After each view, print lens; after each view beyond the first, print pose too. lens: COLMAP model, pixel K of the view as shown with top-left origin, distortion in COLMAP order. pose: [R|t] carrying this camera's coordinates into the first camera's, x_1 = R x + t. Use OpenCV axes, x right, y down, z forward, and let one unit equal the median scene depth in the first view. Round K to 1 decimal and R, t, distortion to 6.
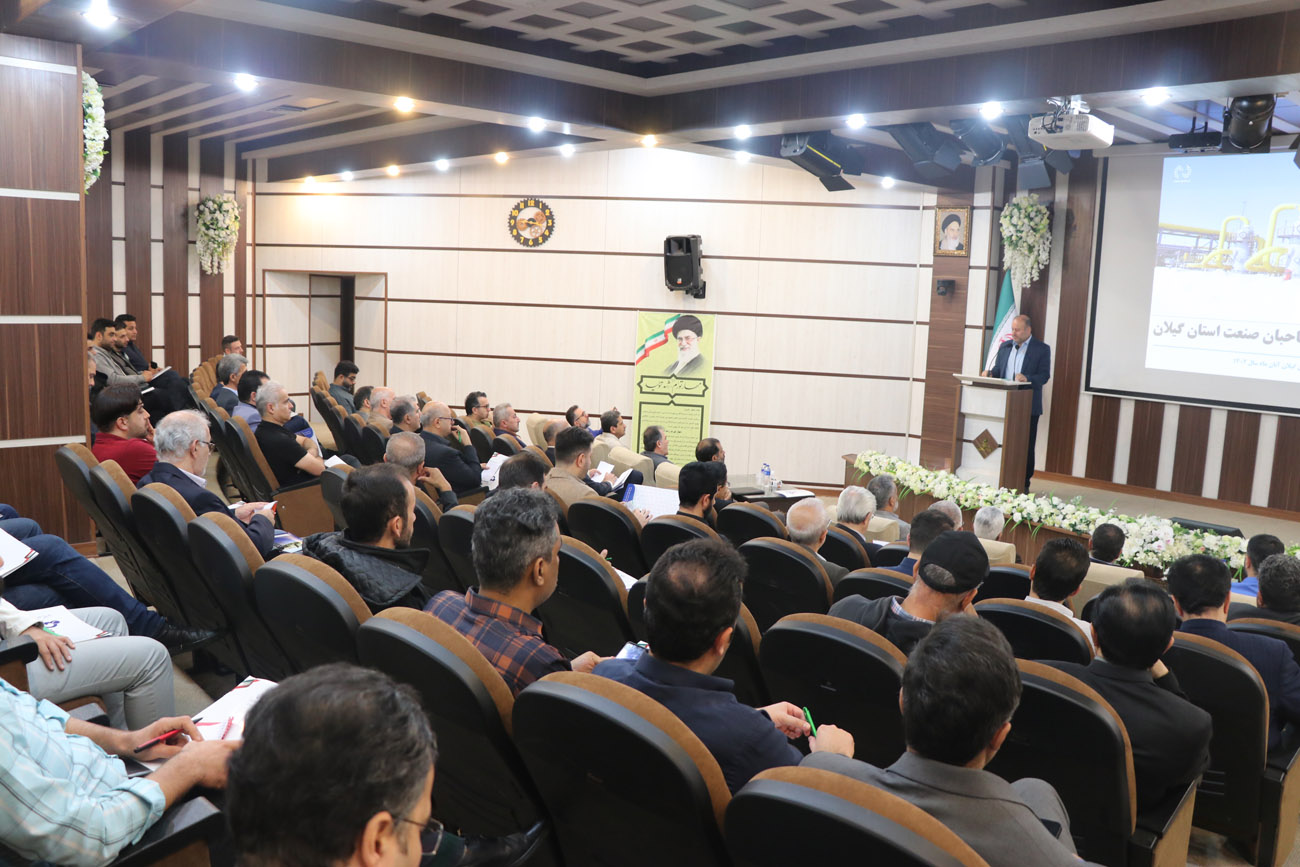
lens RADIAL K [[1072.2, 0, 643.1], [0, 1072.2, 435.3], [0, 0, 1]] dist [-0.191719, 0.175376]
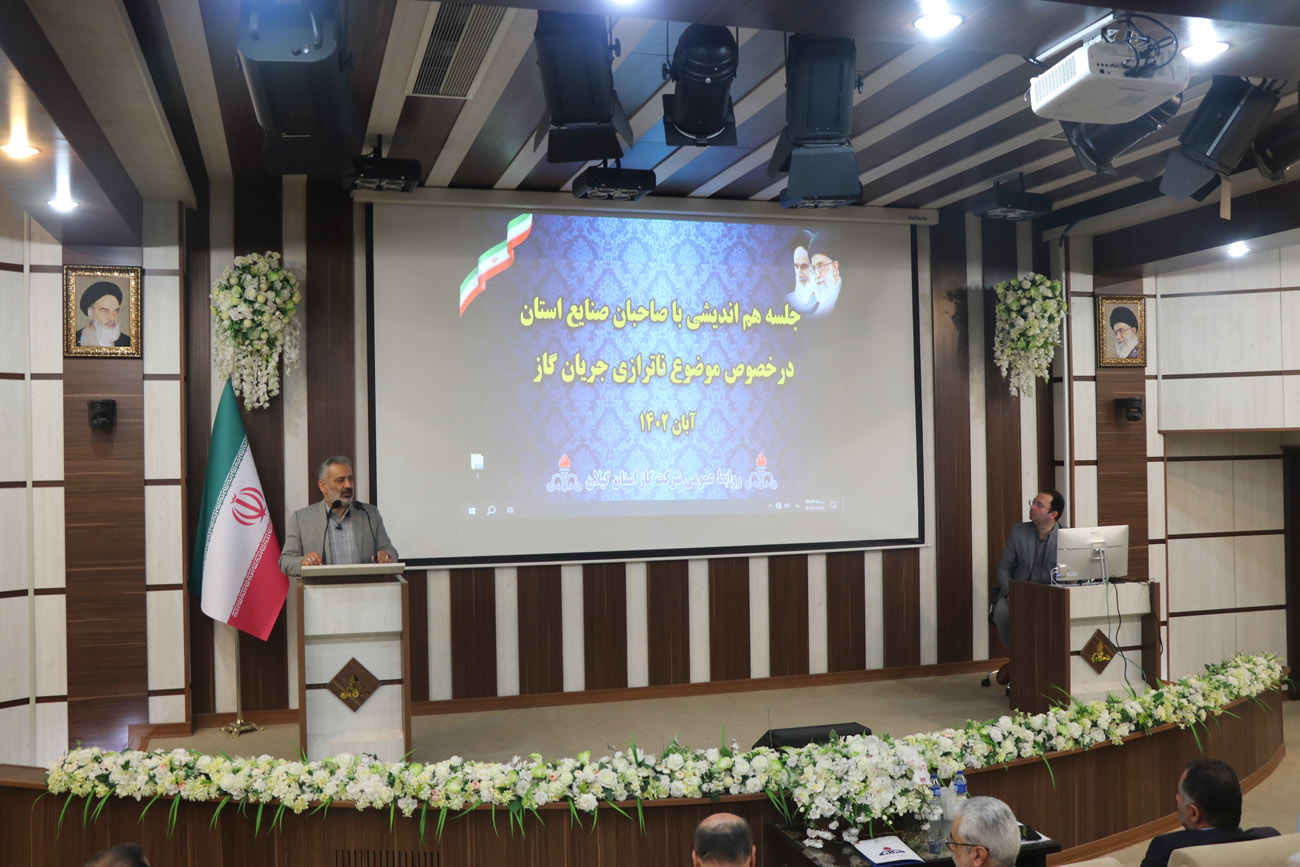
lens RADIAL K [[1231.9, 0, 650.0], [0, 1231.9, 433.5], [0, 0, 1]] dist [-0.141311, 0.197664]
pose [[0.442143, -0.030536, 0.896425, -0.160532], [0.155943, 0.986817, -0.043300, -0.064450], [-0.883284, 0.158936, 0.441076, 0.516574]]
